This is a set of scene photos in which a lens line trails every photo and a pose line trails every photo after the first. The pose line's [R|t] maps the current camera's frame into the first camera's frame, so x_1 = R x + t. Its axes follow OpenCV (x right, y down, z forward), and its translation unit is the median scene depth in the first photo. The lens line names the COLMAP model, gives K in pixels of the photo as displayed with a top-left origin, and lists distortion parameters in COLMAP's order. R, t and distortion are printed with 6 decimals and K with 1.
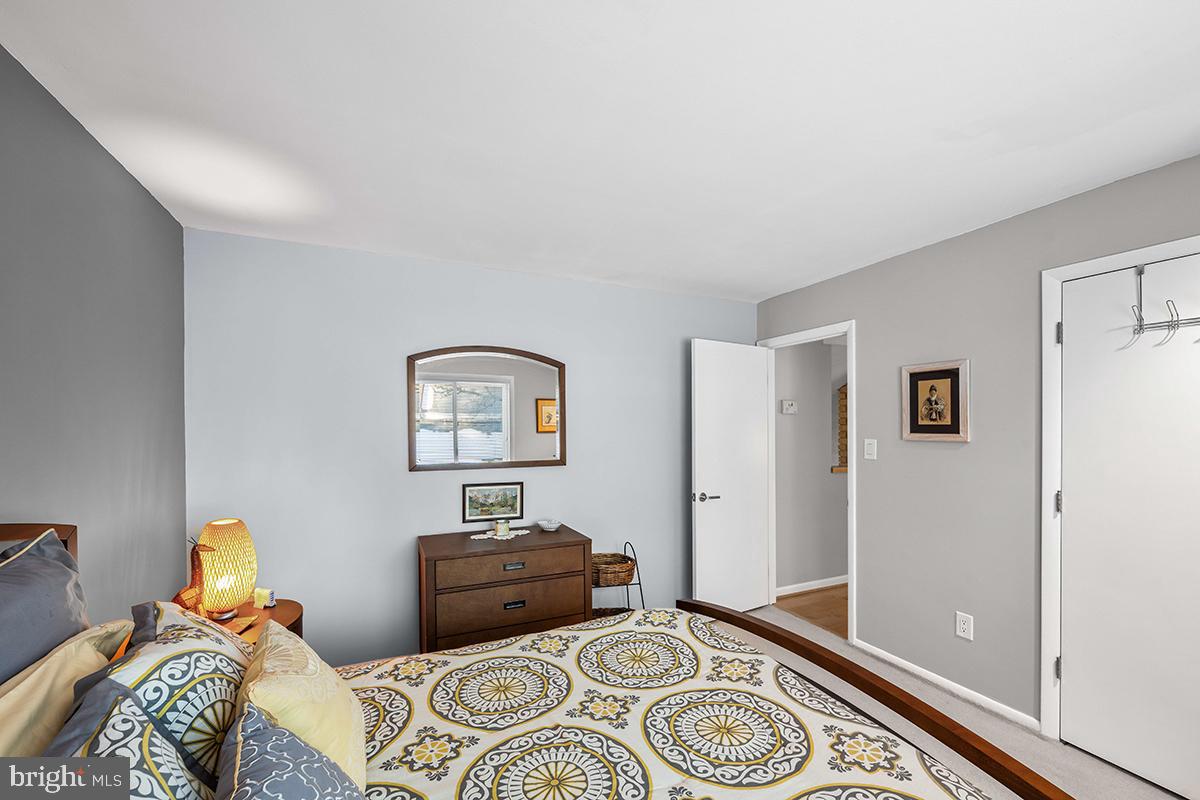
lens RADIAL K [[486.3, 0, 601.4], [0, 486.3, 429.4], [0, 0, 1]] dist [0.007442, -0.000344]
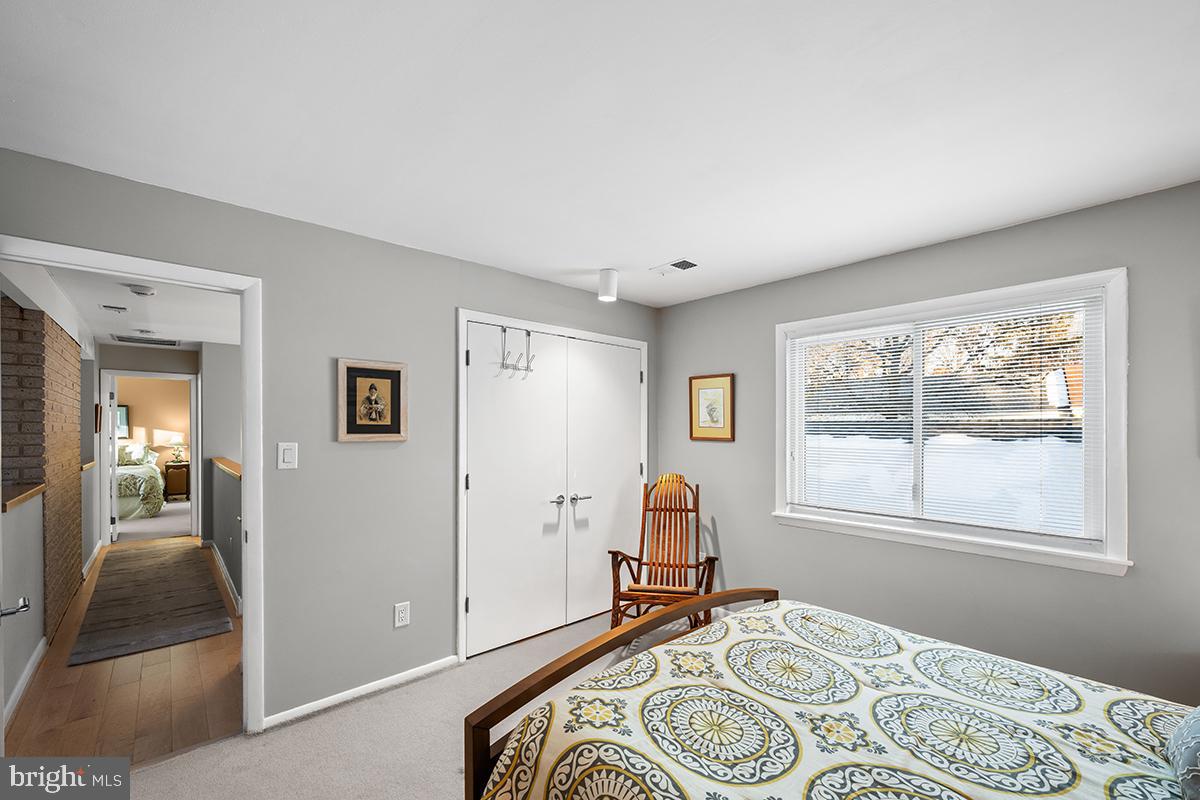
lens RADIAL K [[486.3, 0, 596.3], [0, 486.3, 426.3], [0, 0, 1]] dist [0.007442, -0.000344]
pose [[-0.302488, 0.002000, 0.953151, -0.381630], [0.003420, 0.999994, -0.001012, -0.003957], [-0.953147, 0.002954, -0.302493, 0.889213]]
